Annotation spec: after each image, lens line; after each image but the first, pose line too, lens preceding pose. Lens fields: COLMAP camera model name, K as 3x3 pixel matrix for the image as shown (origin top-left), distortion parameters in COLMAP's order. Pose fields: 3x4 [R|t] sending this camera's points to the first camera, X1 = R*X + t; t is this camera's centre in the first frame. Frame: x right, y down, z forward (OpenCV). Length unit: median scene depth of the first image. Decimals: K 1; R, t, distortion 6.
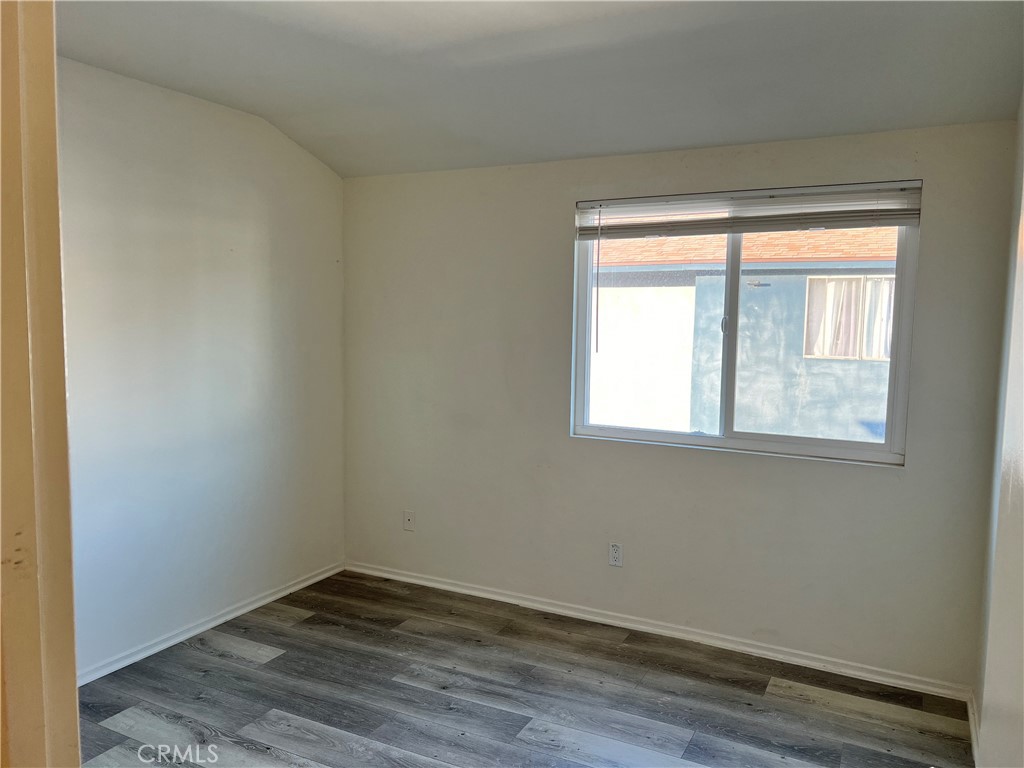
lens RADIAL K [[777.5, 0, 512.0], [0, 777.5, 384.0], [0, 0, 1]] dist [0.072153, 0.000284]
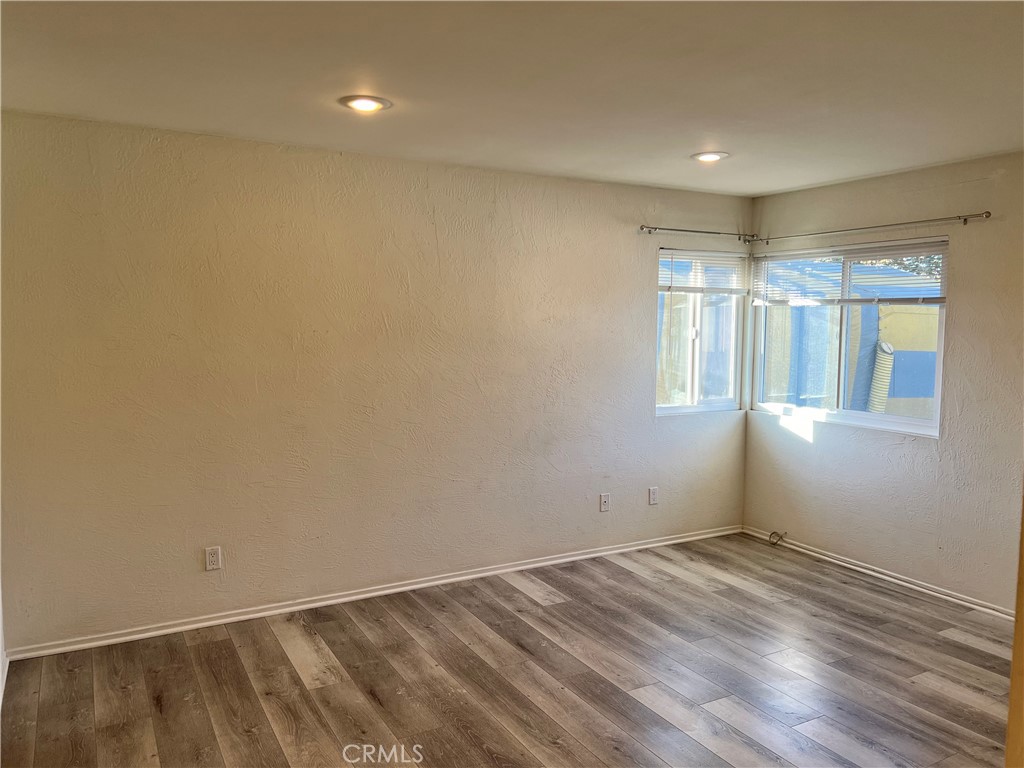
lens RADIAL K [[773.9, 0, 512.0], [0, 773.9, 384.0], [0, 0, 1]] dist [0.007120, -0.002603]
pose [[0.829649, 0.040357, -0.556825, 0.067426], [-0.050897, 0.998698, -0.003452, 0.017754], [0.555961, 0.031205, 0.830623, -0.199929]]
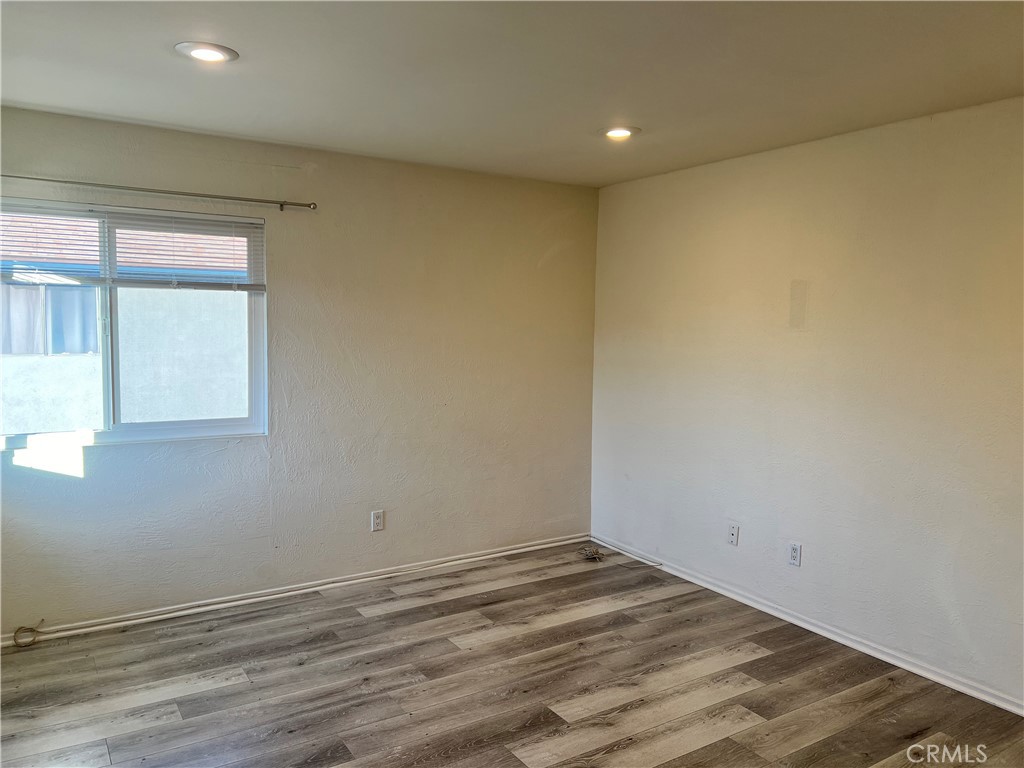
lens RADIAL K [[773.9, 0, 512.0], [0, 773.9, 384.0], [0, 0, 1]] dist [0.007120, -0.002603]
pose [[0.496391, -0.075997, 0.864766, -0.300989], [0.072031, 0.996331, 0.046212, -0.003878], [-0.865106, 0.039350, 0.500044, -0.002616]]
